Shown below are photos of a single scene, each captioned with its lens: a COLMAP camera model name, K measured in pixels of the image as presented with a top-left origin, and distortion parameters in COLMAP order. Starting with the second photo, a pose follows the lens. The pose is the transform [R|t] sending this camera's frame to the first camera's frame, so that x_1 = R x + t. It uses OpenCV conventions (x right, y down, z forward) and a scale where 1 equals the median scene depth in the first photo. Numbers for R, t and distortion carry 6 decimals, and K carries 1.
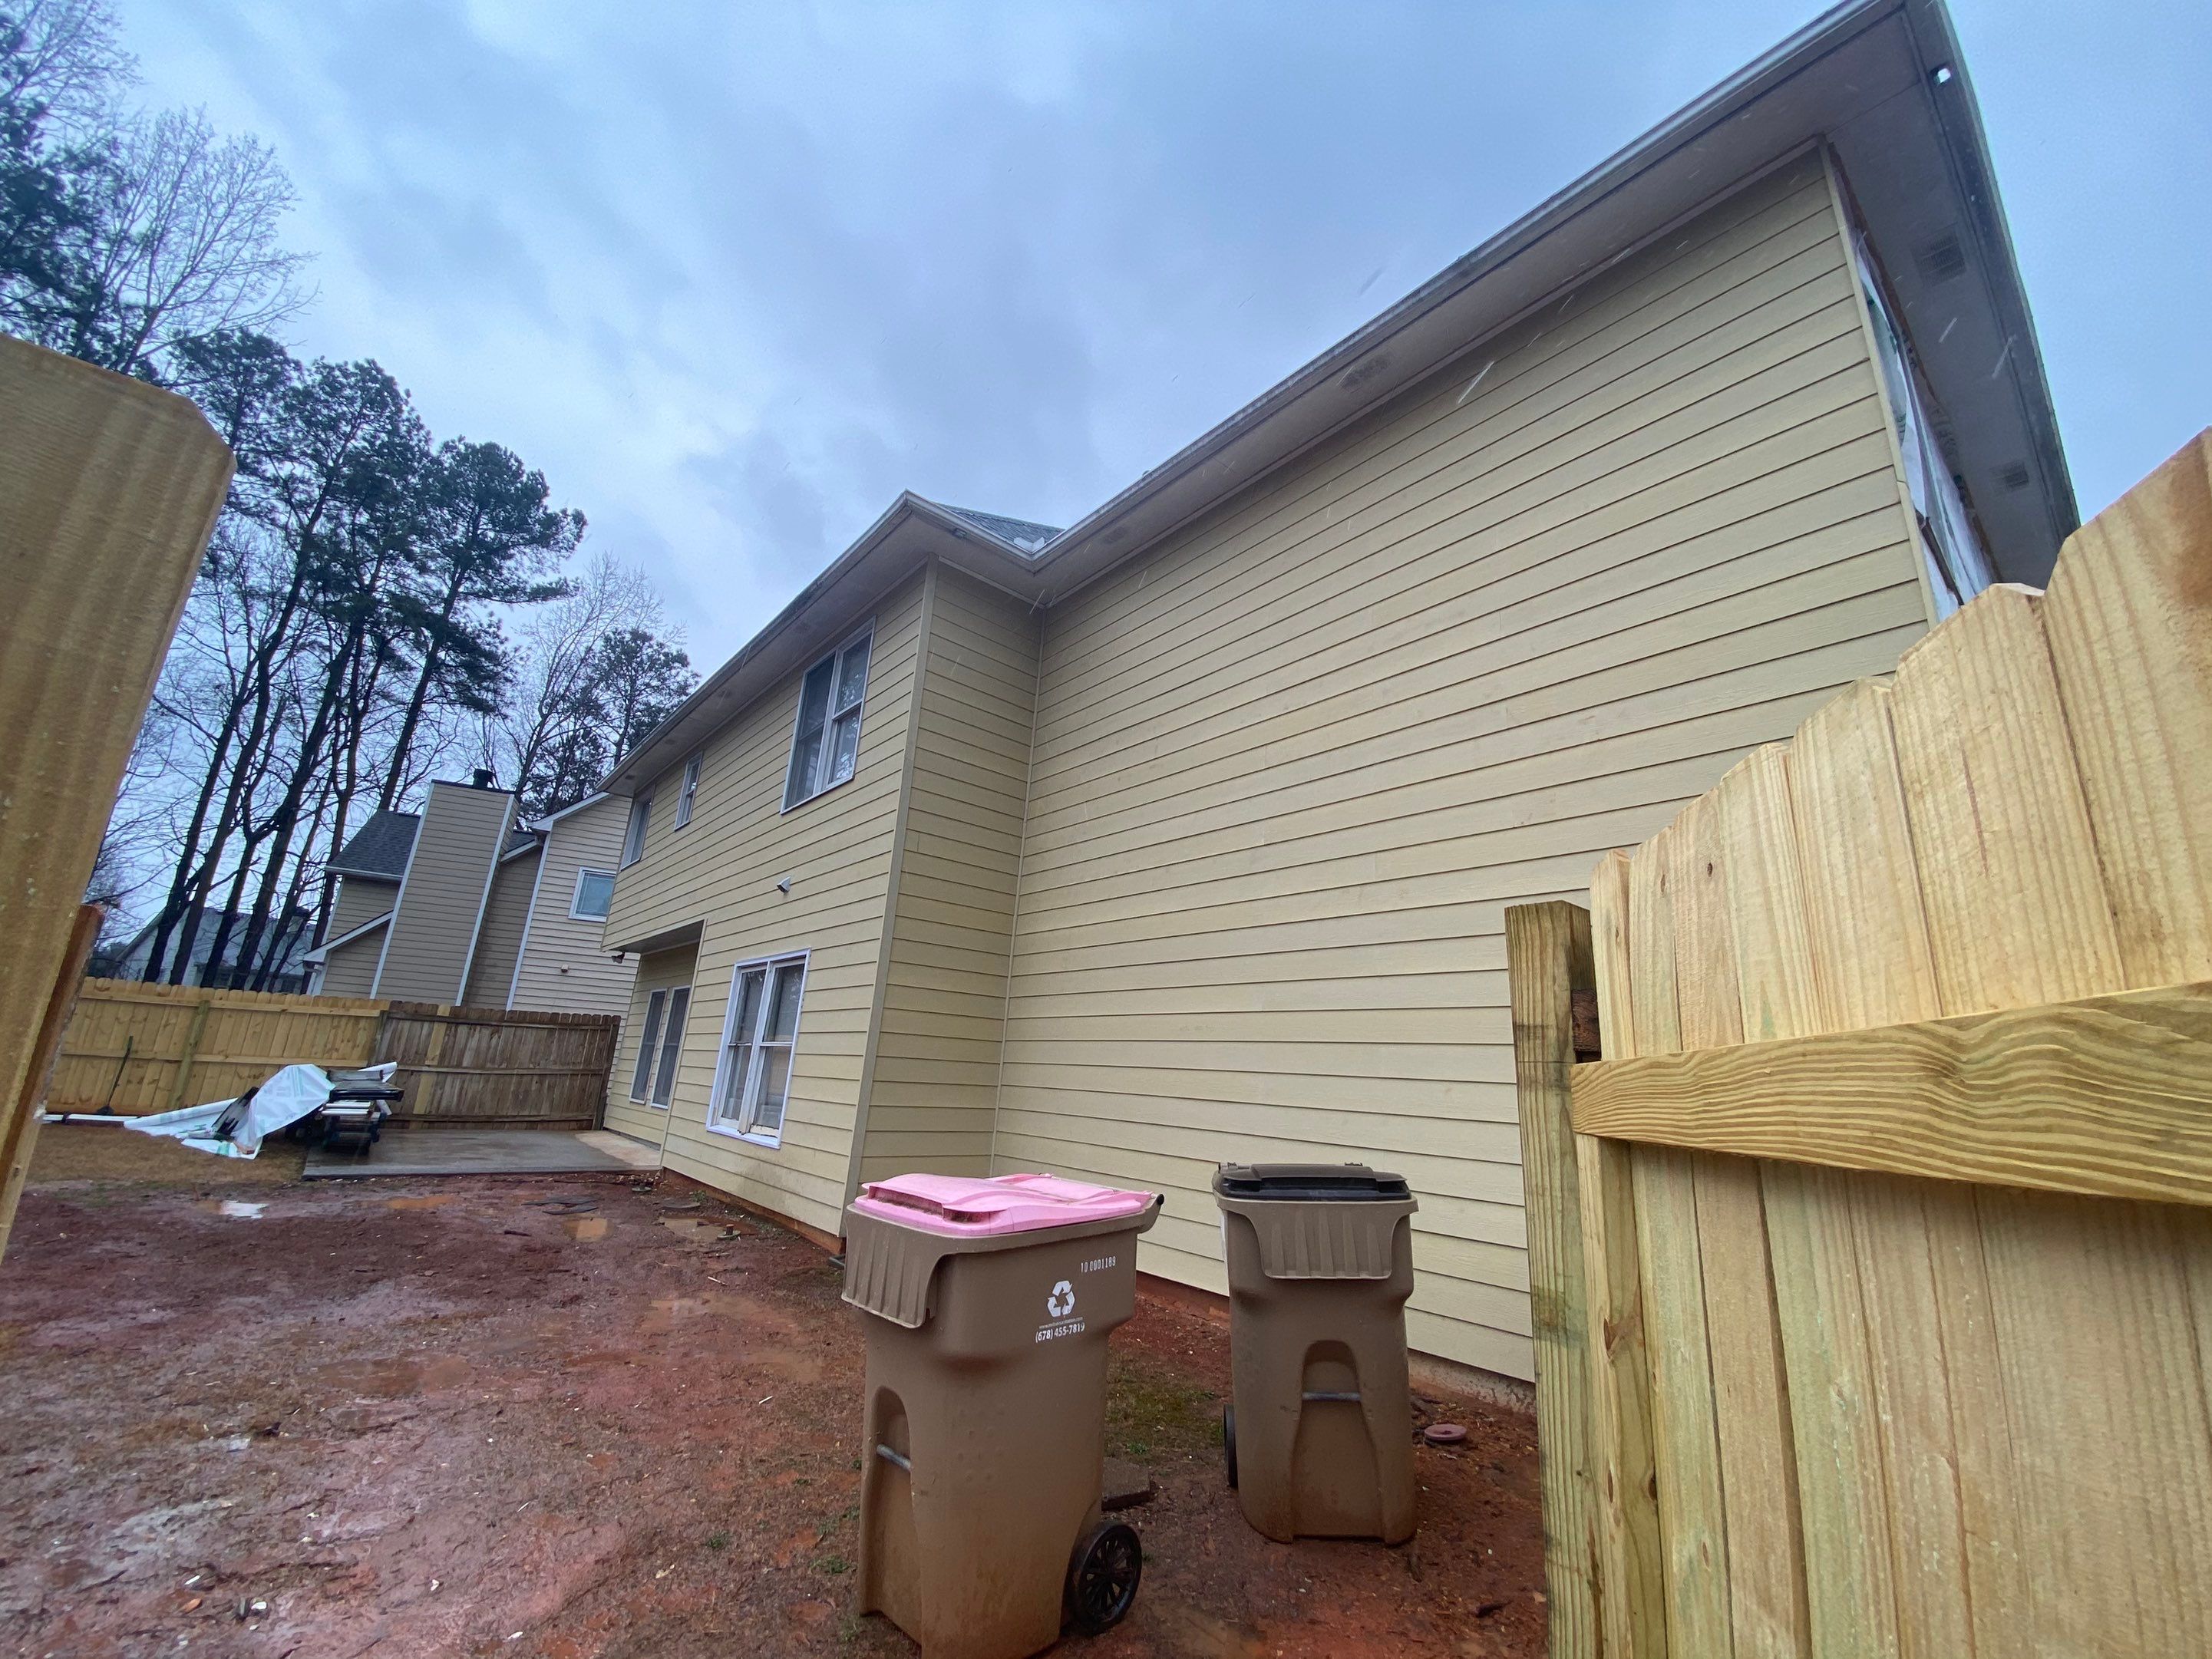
lens RADIAL K [[898.2, 0, 1104.4], [0, 898.2, 837.6], [0, 0, 1]] dist [0.002267, -0.000165]
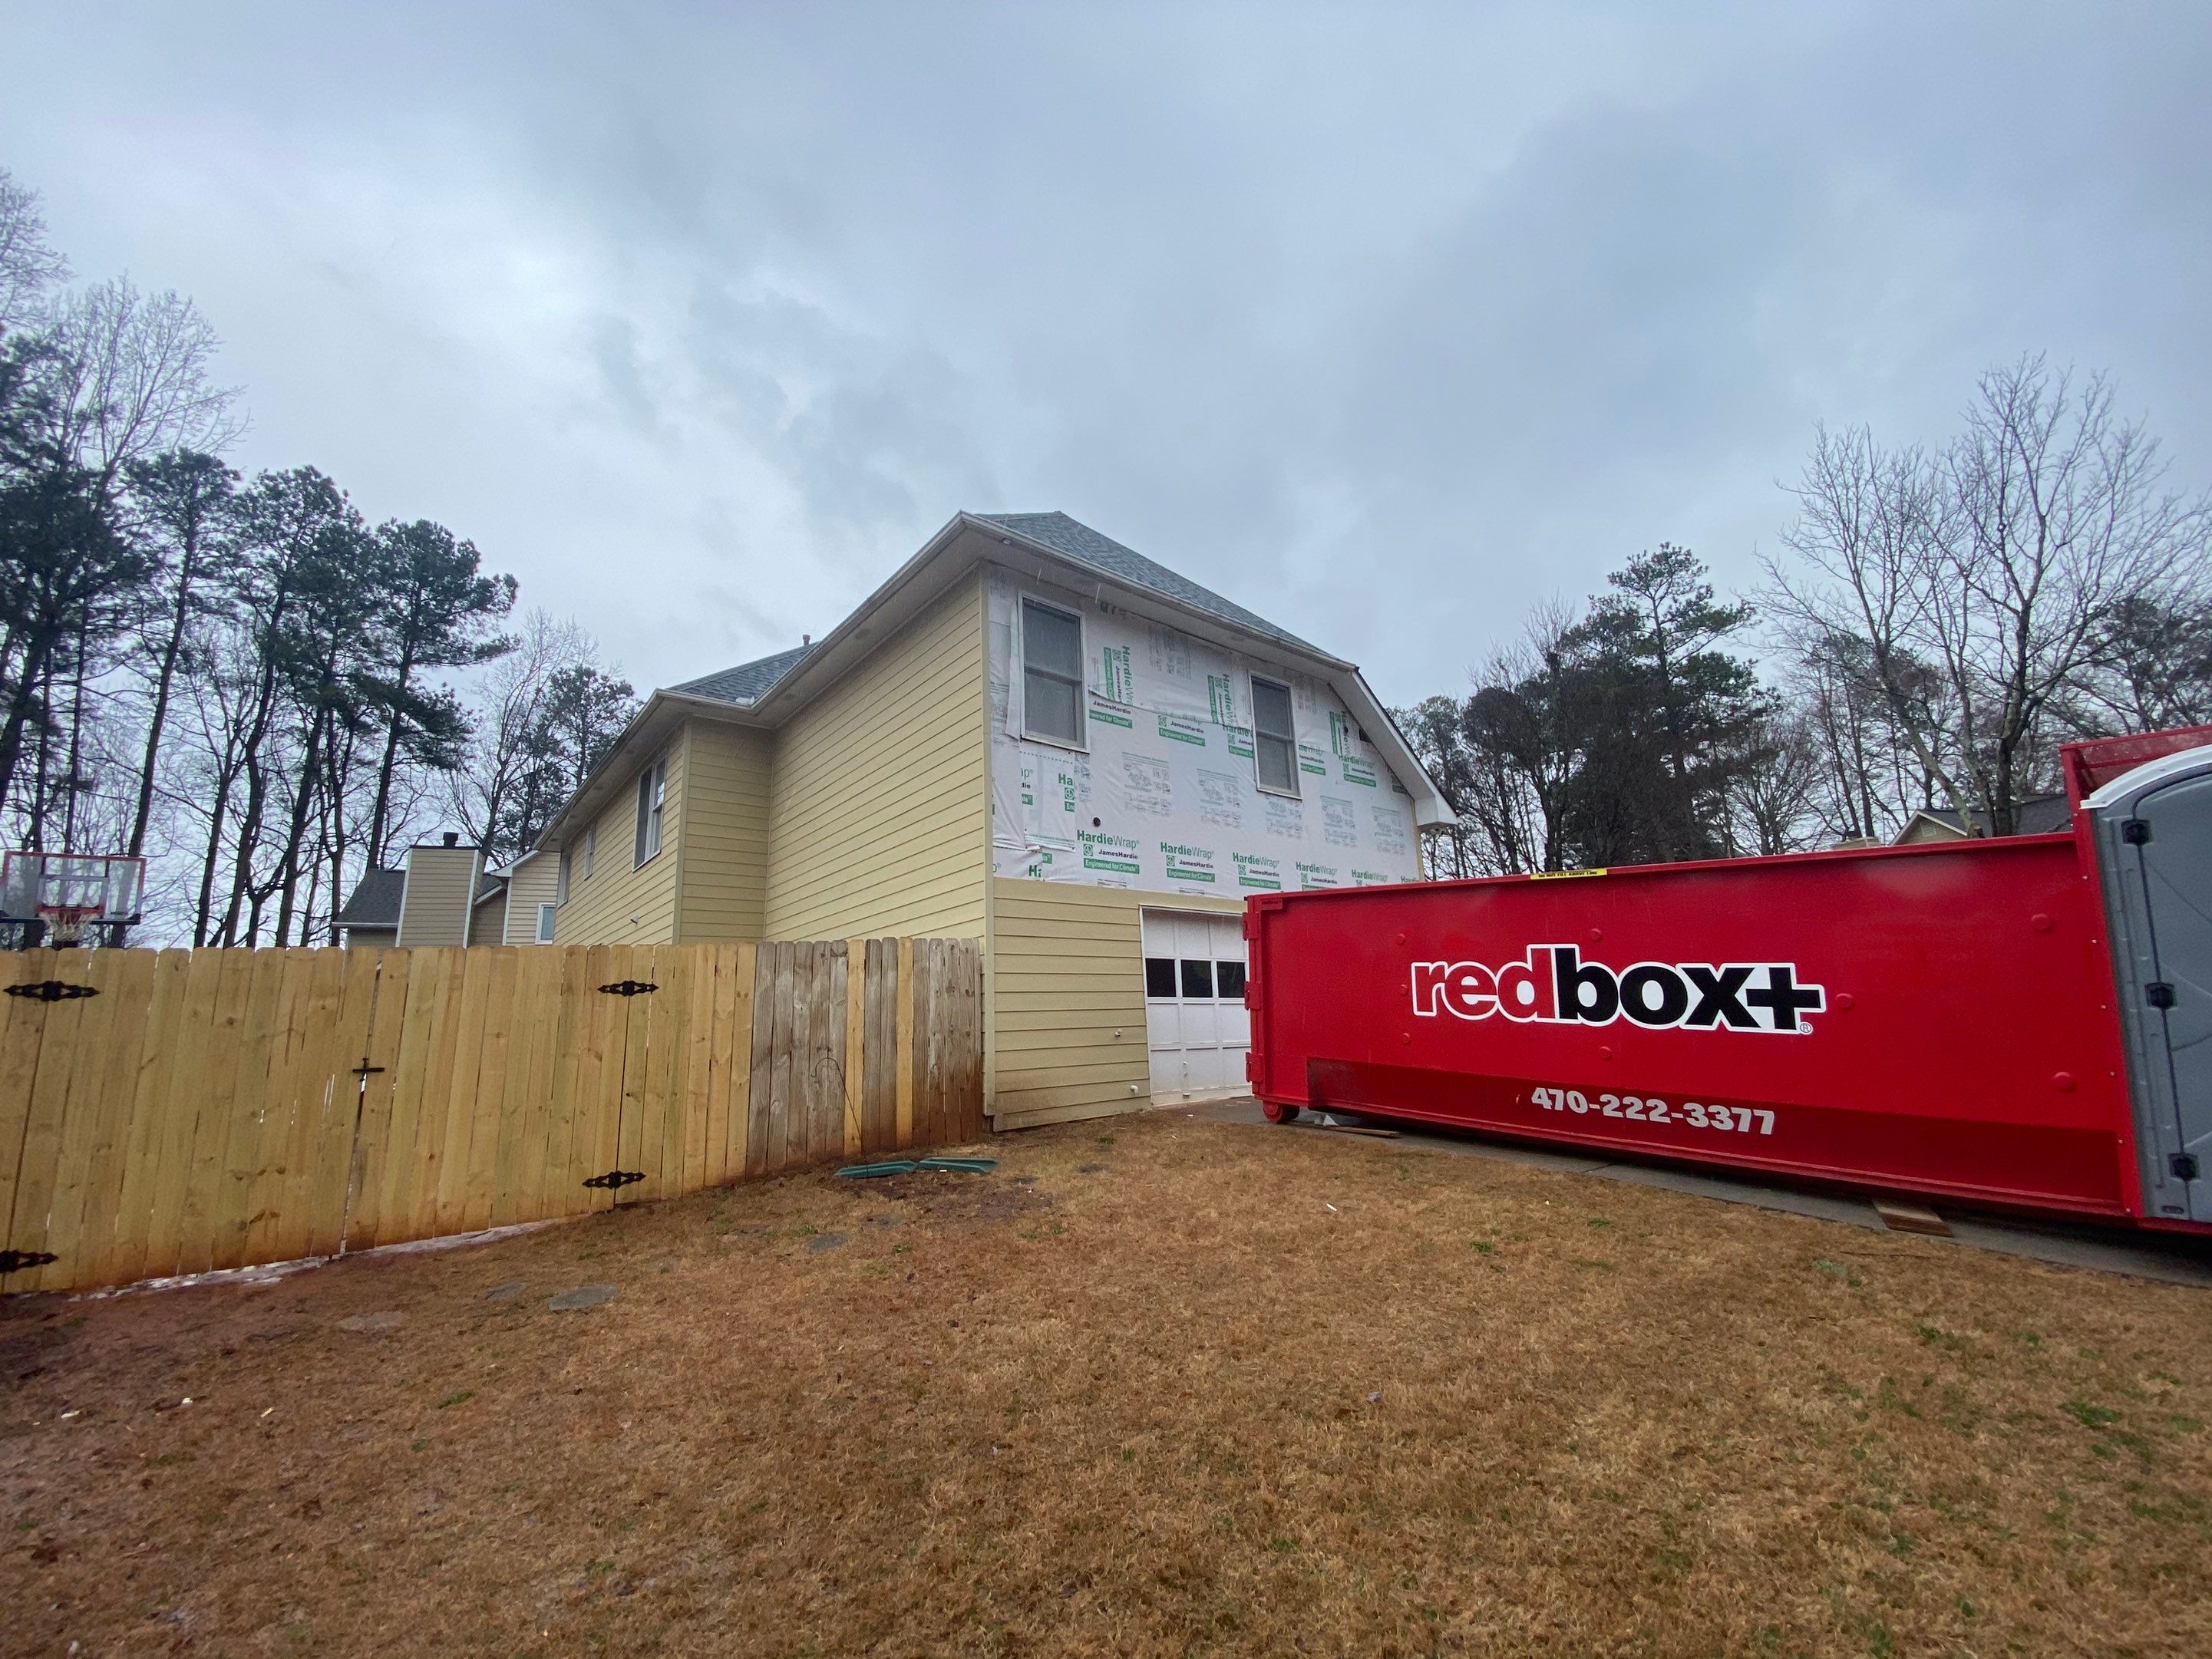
lens RADIAL K [[898.2, 0, 1111.4], [0, 898.2, 823.1], [0, 0, 1]] dist [0.002267, -0.000165]
pose [[0.993509, -0.113099, 0.012151, 0.113313], [0.112548, 0.992876, 0.039110, -0.019585], [-0.016488, -0.037489, 0.999161, -0.142721]]
